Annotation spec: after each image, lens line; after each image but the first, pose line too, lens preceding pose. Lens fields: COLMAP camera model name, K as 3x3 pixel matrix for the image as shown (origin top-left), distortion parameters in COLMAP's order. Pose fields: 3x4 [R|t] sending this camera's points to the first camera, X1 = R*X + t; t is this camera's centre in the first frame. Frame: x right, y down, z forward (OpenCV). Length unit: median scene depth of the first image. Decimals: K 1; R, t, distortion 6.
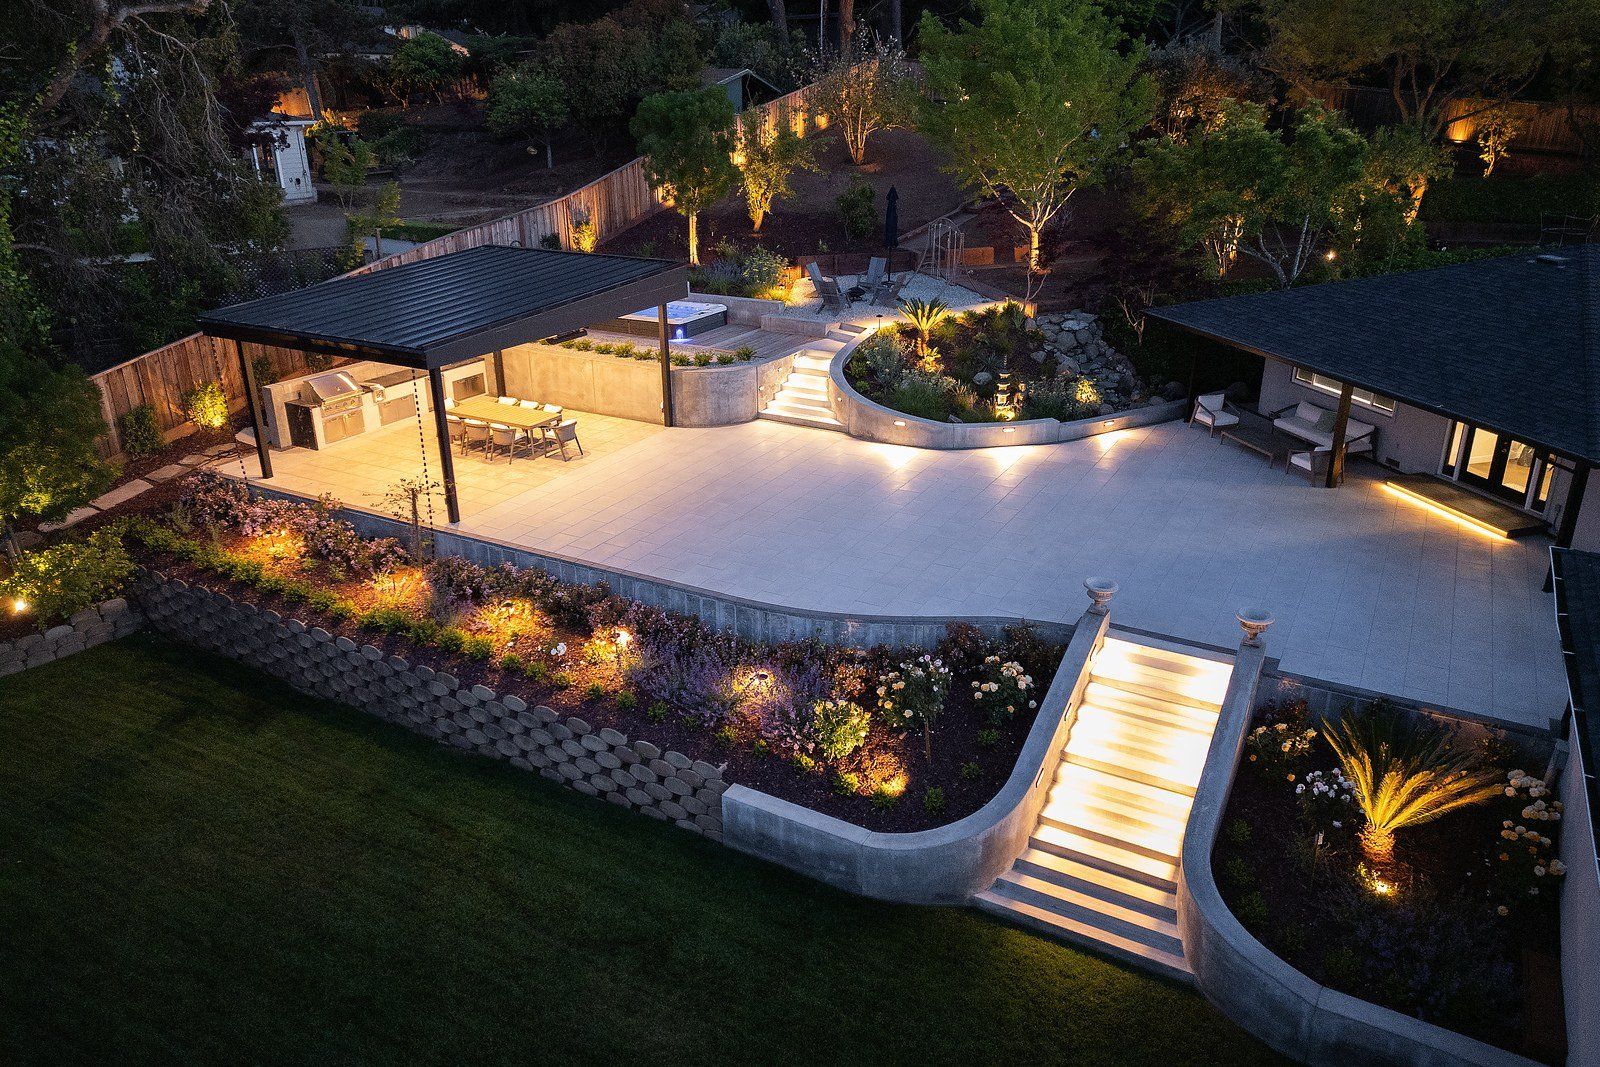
lens RADIAL K [[1147.1, 0, 816.4], [0, 1147.1, 507.4], [0, 0, 1]] dist [0.033721, -0.006213]
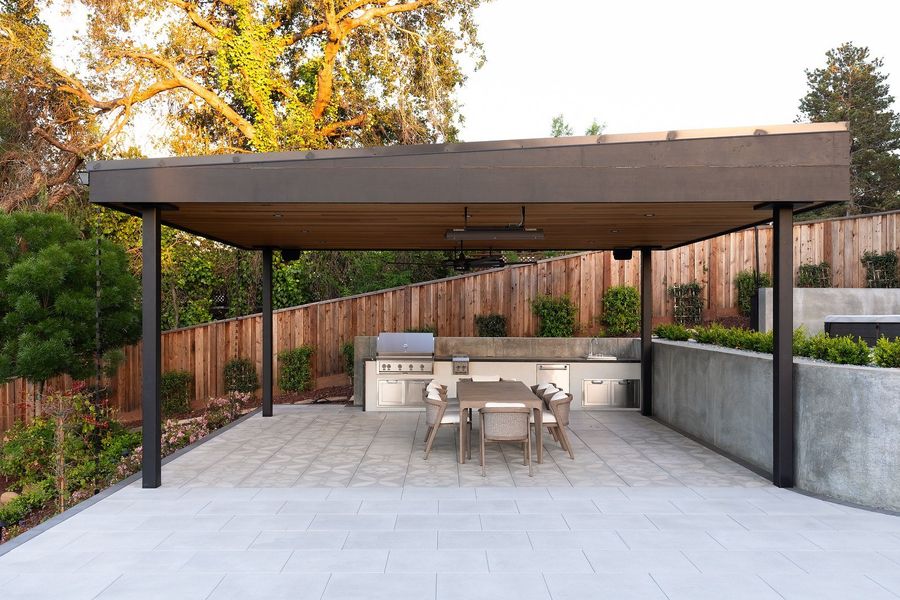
lens RADIAL K [[723.9, 0, 429.8], [0, 723.9, 309.9], [0, 0, 1]] dist [-0.001409, 0.017998]
pose [[0.463134, 0.005893, -0.886269, 0.059235], [-0.325673, 0.931152, -0.163994, -0.043521], [0.824284, 0.364585, 0.433167, 0.743323]]
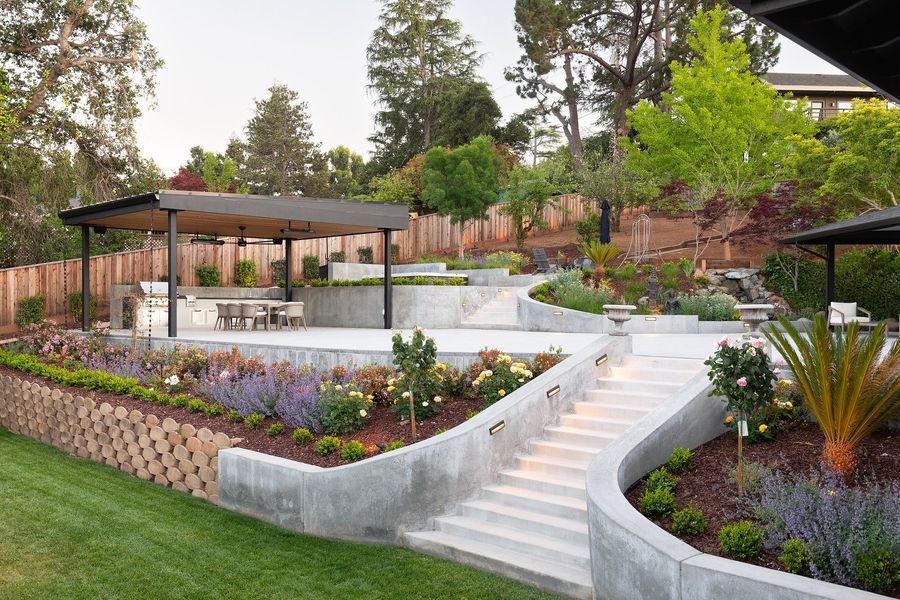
lens RADIAL K [[817.1, 0, 470.1], [0, 817.1, 320.0], [0, 0, 1]] dist [-0.004005, 0.000000]
pose [[0.966786, 0.010336, -0.255378, 0.191154], [-0.097769, 0.938143, -0.332158, 0.212909], [0.236148, 0.346094, 0.907994, 0.200086]]
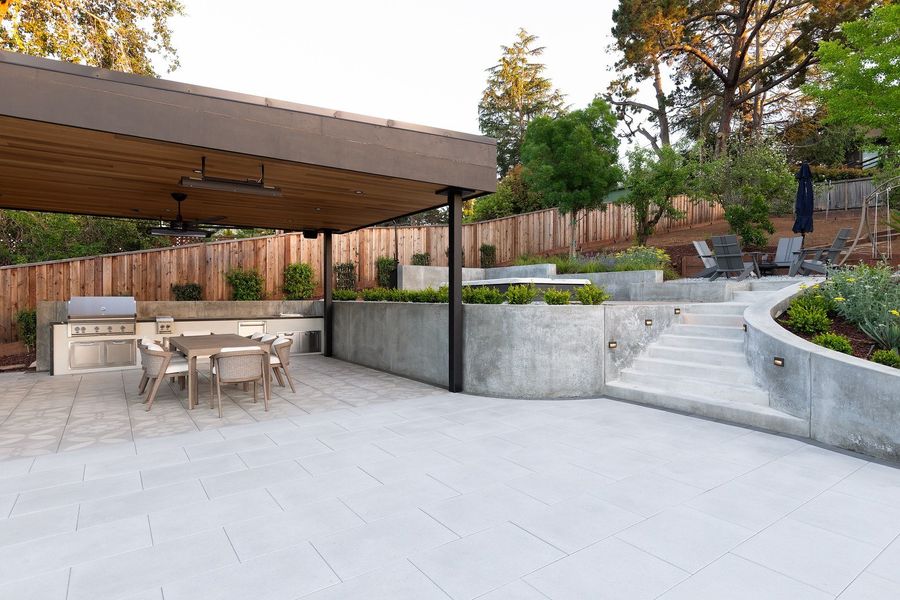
lens RADIAL K [[486.2, 0, 452.4], [0, 486.2, 298.0], [0, 0, 1]] dist [0.002384, 0.002122]
pose [[0.898293, 0.006293, -0.439352, -0.012340], [-0.162582, 0.933692, -0.319041, -0.032944], [0.408212, 0.358023, 0.839751, 0.760655]]
